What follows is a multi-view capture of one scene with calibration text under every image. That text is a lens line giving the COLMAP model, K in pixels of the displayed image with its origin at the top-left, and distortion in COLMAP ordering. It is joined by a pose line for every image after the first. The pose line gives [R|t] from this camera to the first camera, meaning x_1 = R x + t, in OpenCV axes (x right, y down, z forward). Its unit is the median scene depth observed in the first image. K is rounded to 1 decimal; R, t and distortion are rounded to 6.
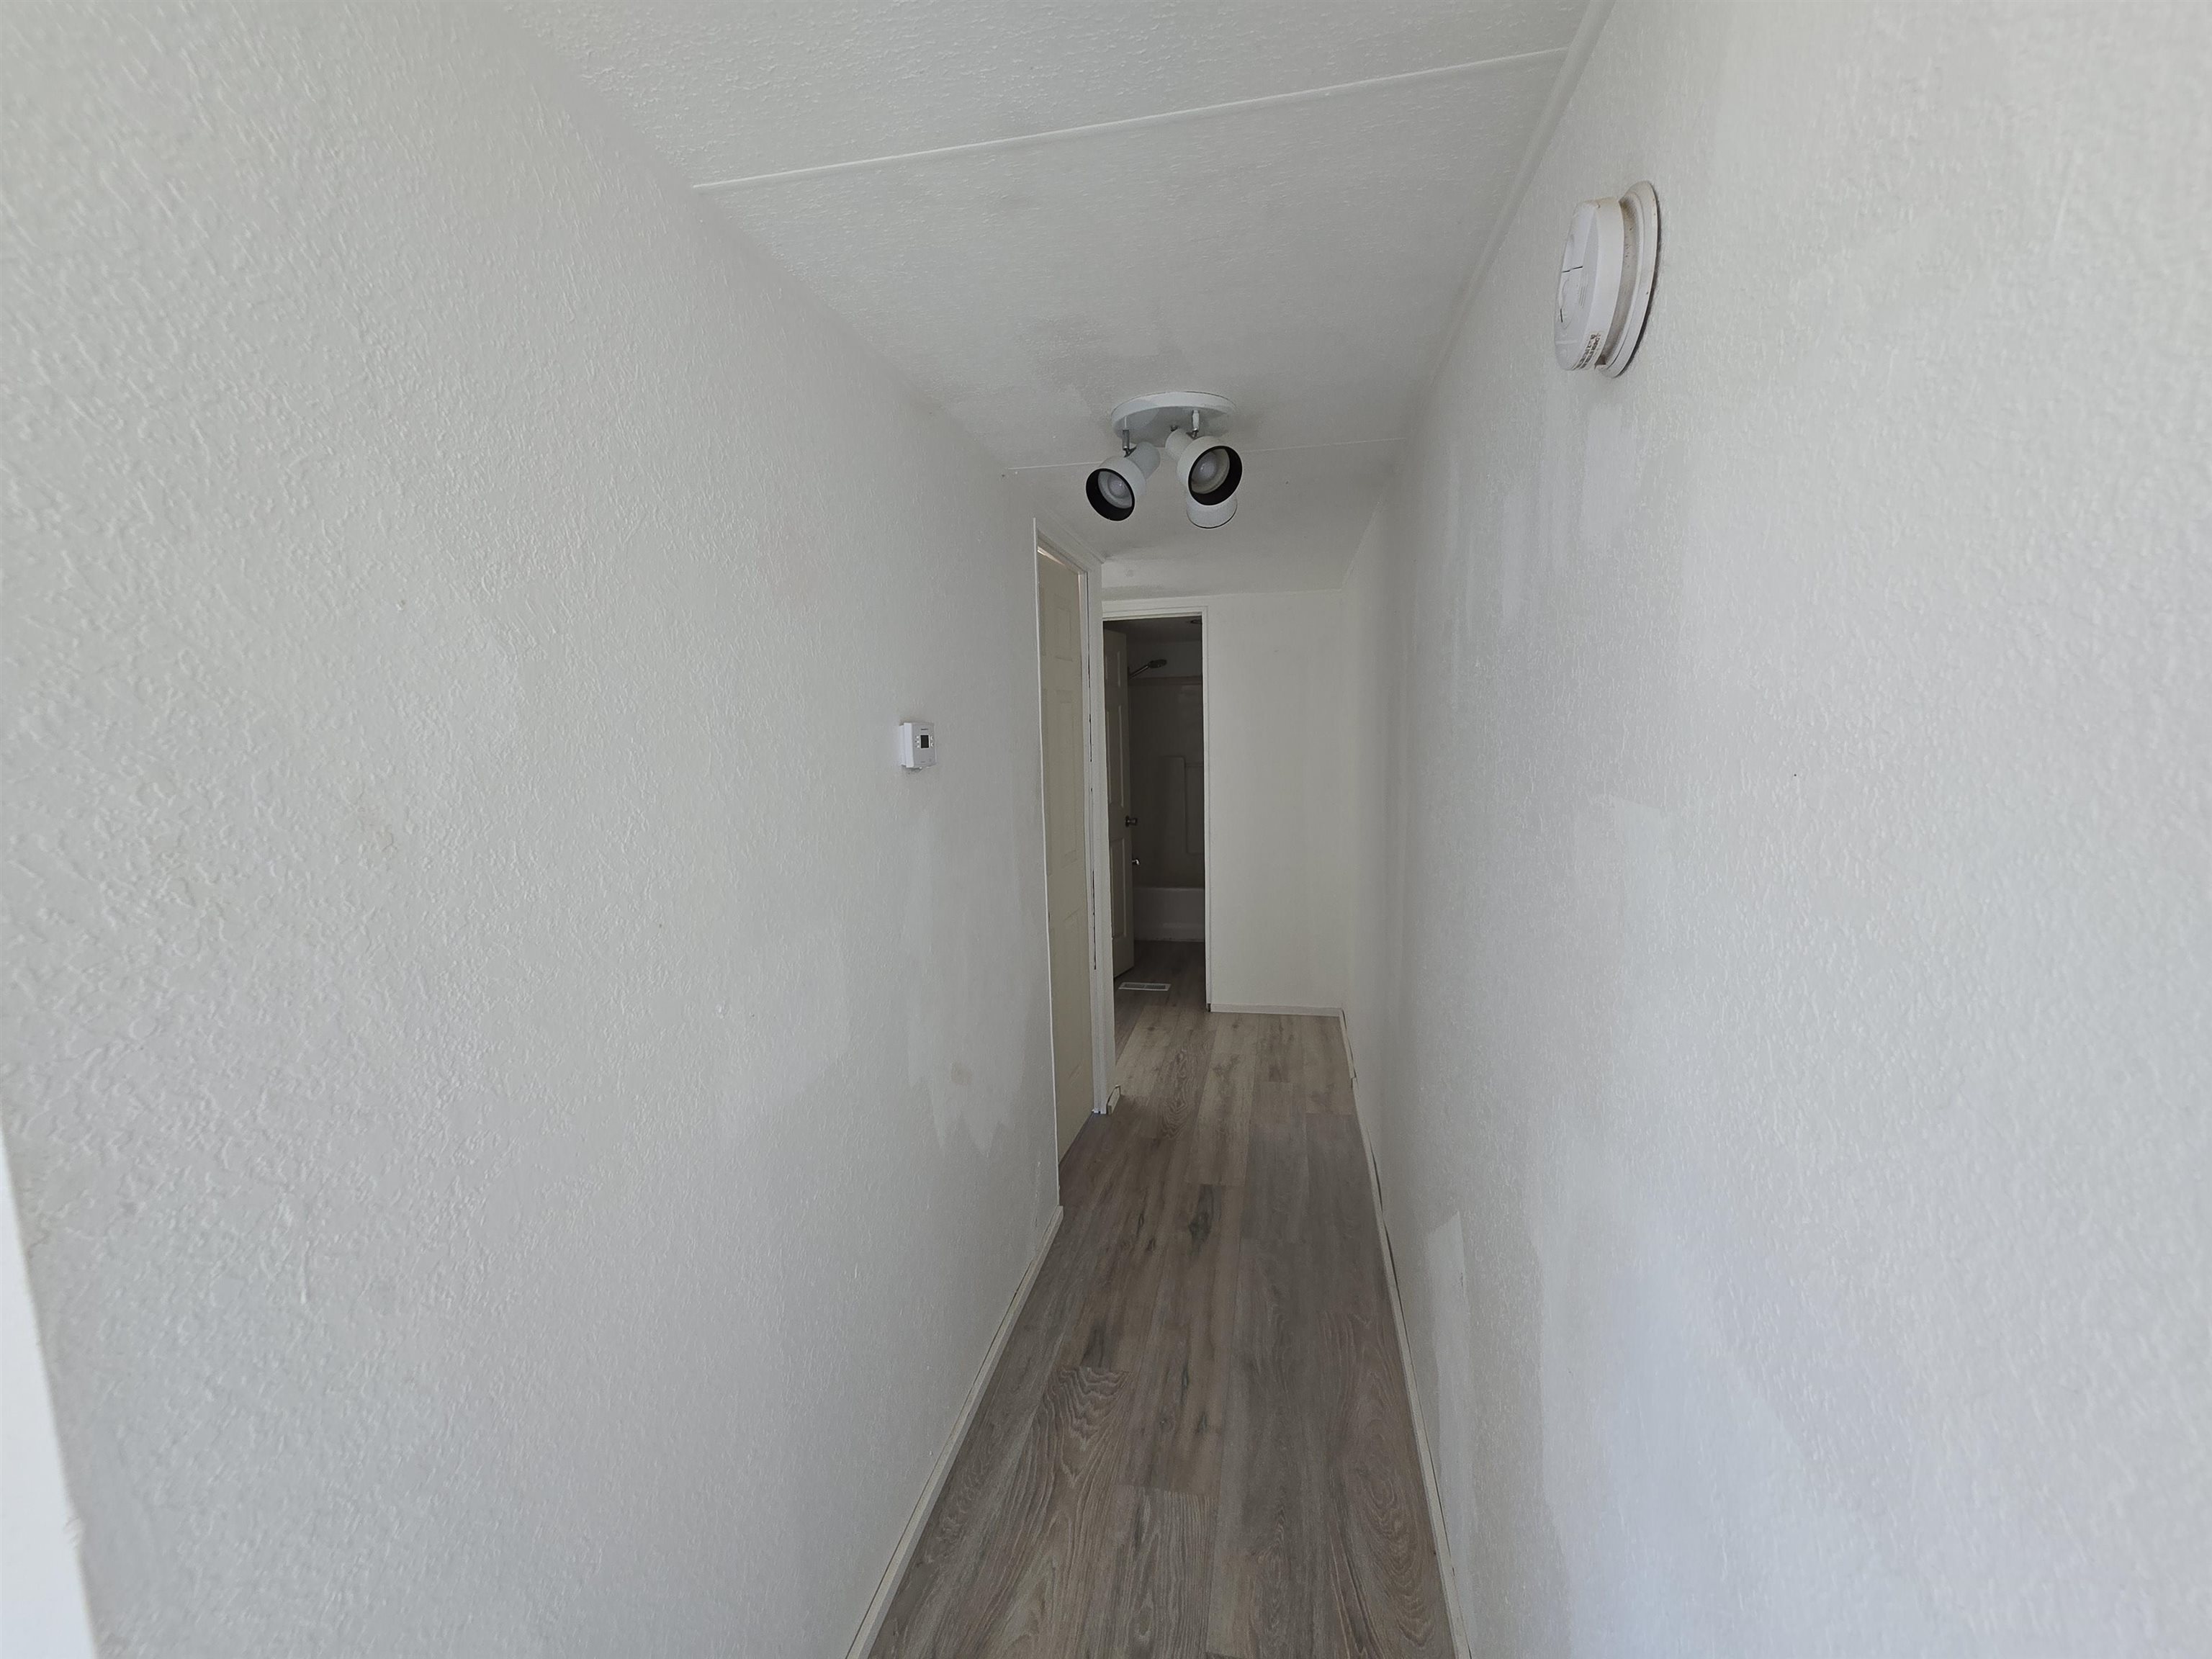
lens RADIAL K [[903.0, 0, 1122.9], [0, 903.0, 843.0], [0, 0, 1]] dist [-0.007359, 0.001975]
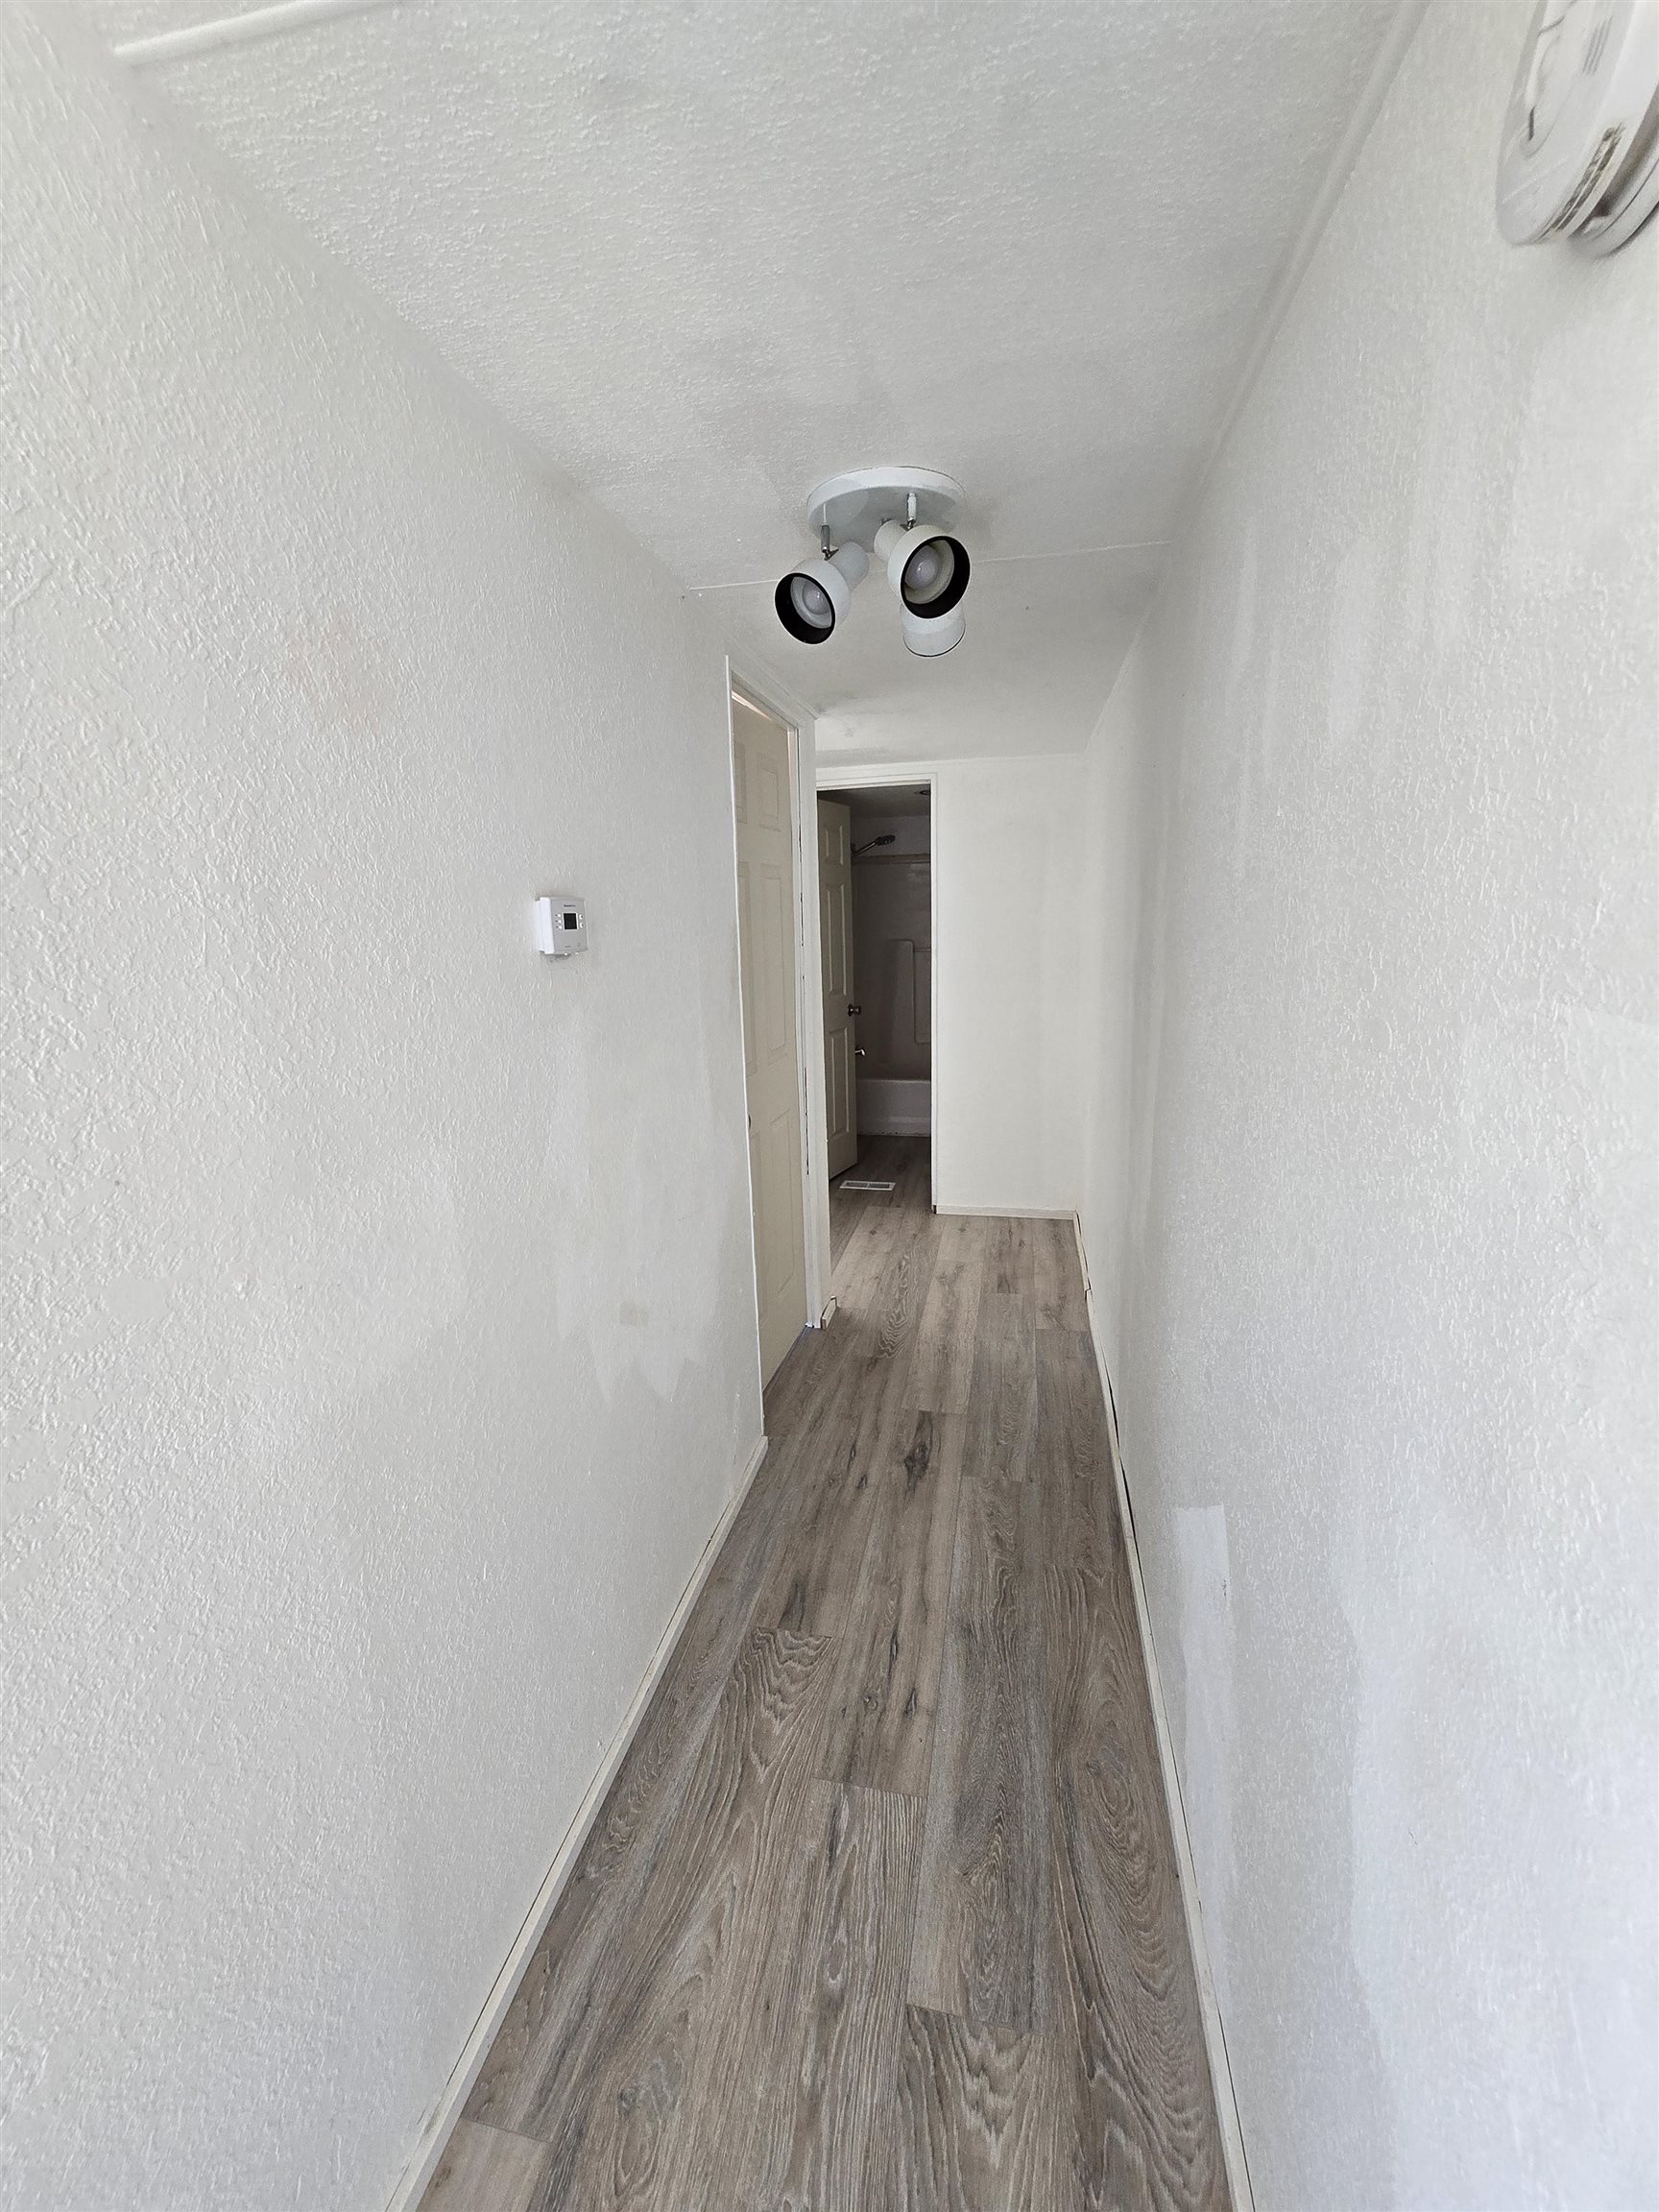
lens RADIAL K [[903.0, 0, 839.0], [0, 903.0, 1100.4], [0, 0, 1]] dist [-0.007359, 0.001975]
pose [[0.999821, 0.002573, -0.018736, 0.031602], [-0.001069, 0.996810, 0.079805, -0.014945], [0.018882, -0.079771, 0.996634, 0.164614]]
